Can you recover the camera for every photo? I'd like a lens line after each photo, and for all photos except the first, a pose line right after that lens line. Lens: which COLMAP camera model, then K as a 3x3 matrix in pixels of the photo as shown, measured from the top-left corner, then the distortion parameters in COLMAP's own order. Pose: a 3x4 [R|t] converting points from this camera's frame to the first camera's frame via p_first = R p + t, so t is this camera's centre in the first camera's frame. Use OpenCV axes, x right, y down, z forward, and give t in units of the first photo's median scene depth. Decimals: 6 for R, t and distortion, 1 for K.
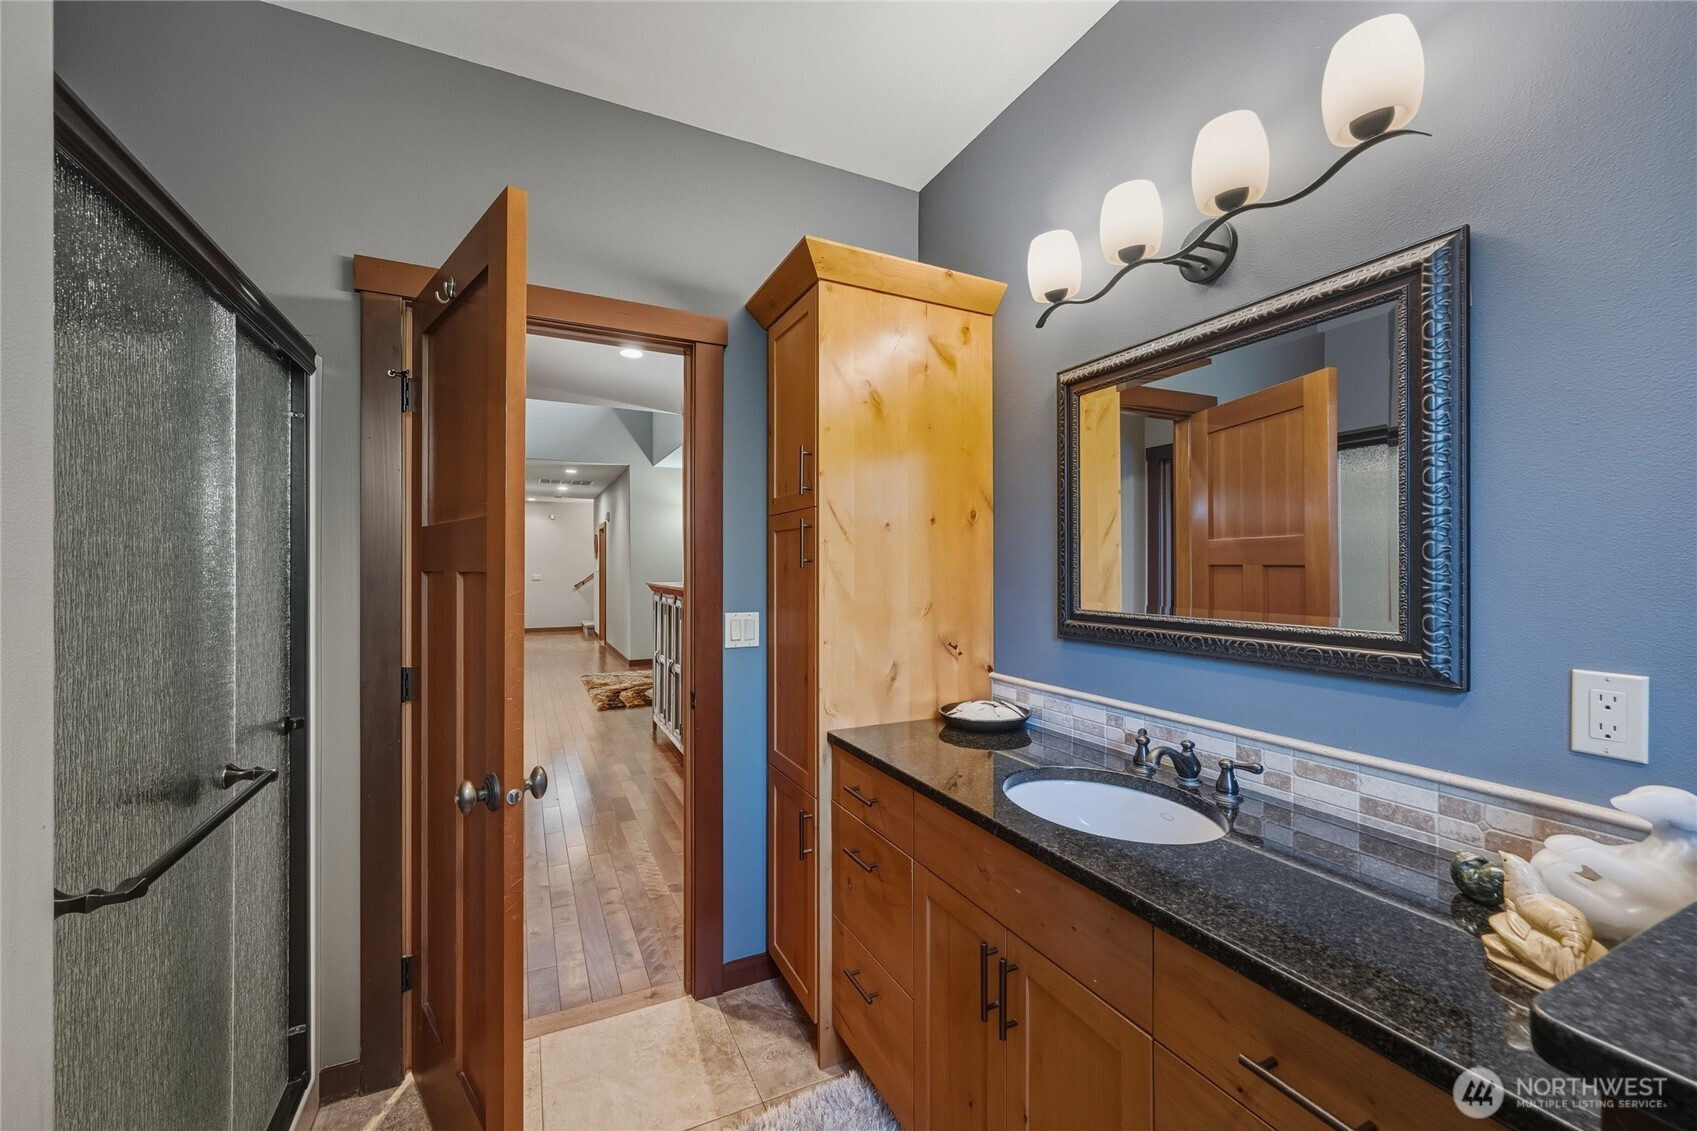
lens RADIAL K [[673.6, 0, 853.9], [0, 673.6, 572.3], [0, 0, 1]] dist [-0.002149, 0.000415]
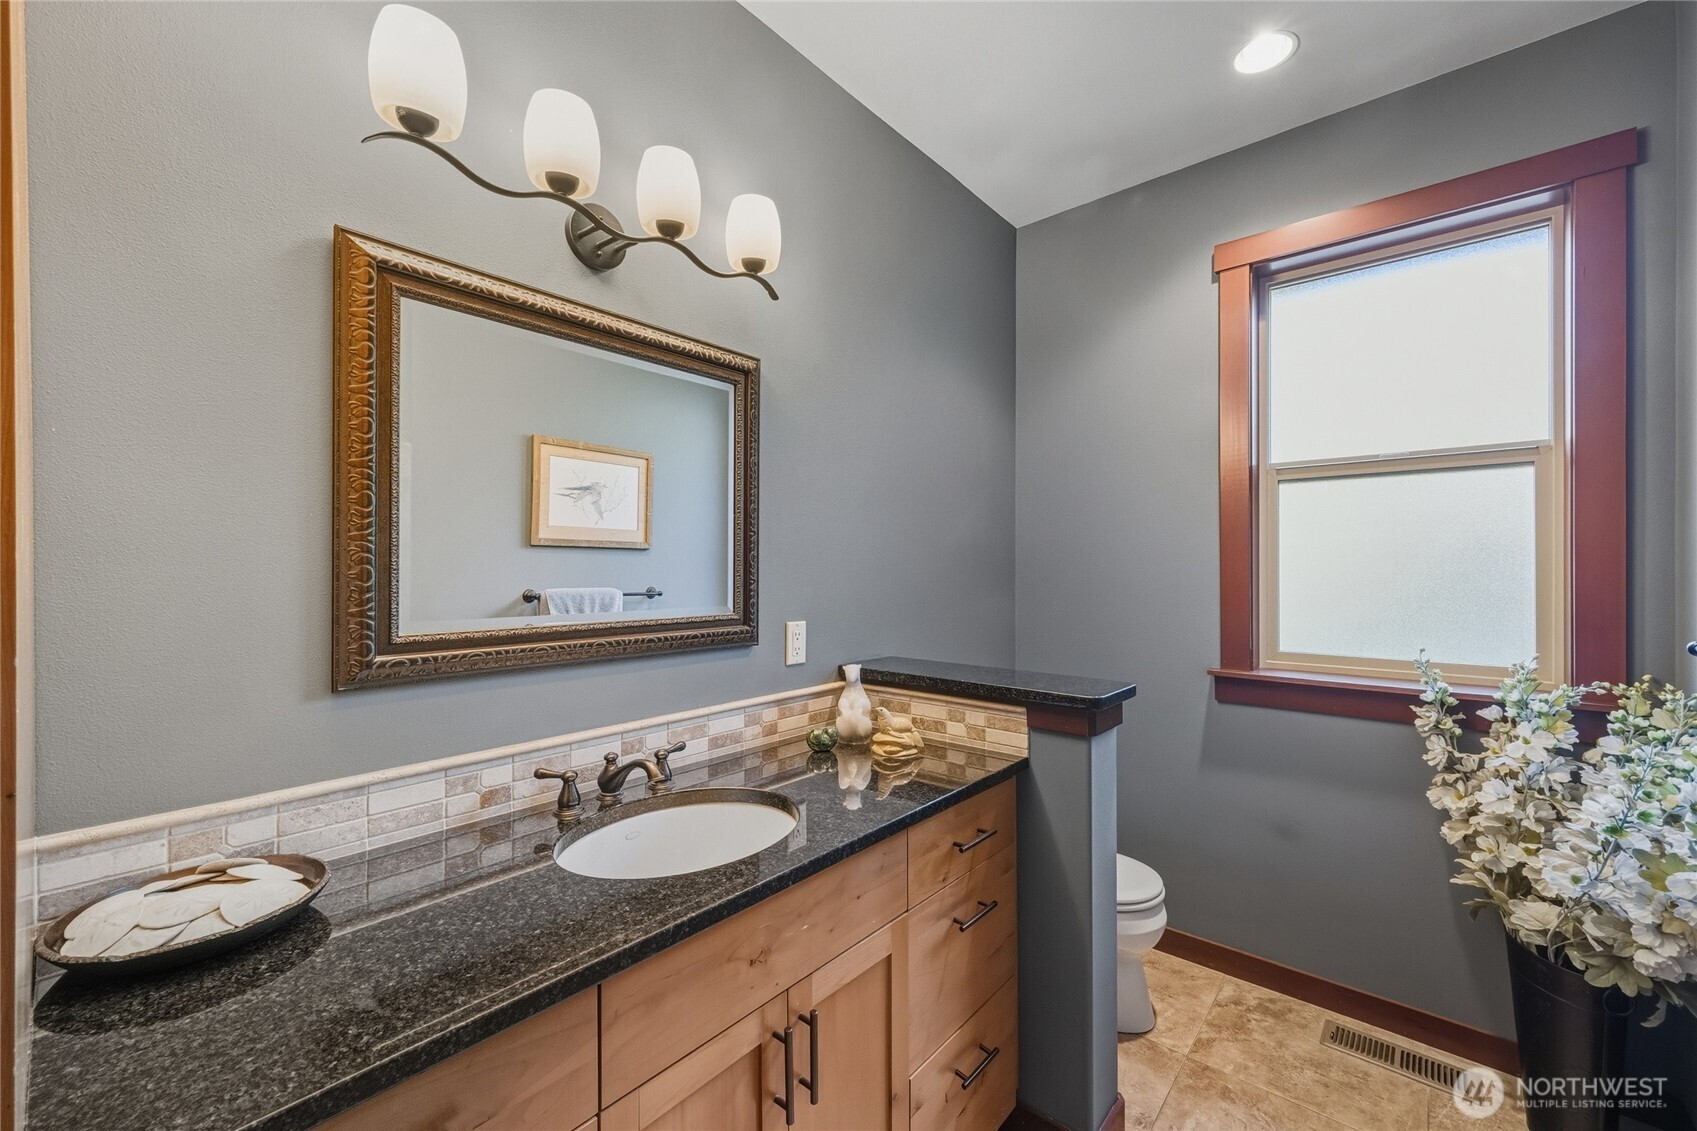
lens RADIAL K [[673.6, 0, 852.0], [0, 673.6, 562.4], [0, 0, 1]] dist [-0.002149, 0.000415]
pose [[-0.392761, 0.011066, 0.919574, -0.445853], [0.009400, 0.999924, -0.008018, -0.003707], [-0.919592, 0.005494, -0.392835, 0.942926]]
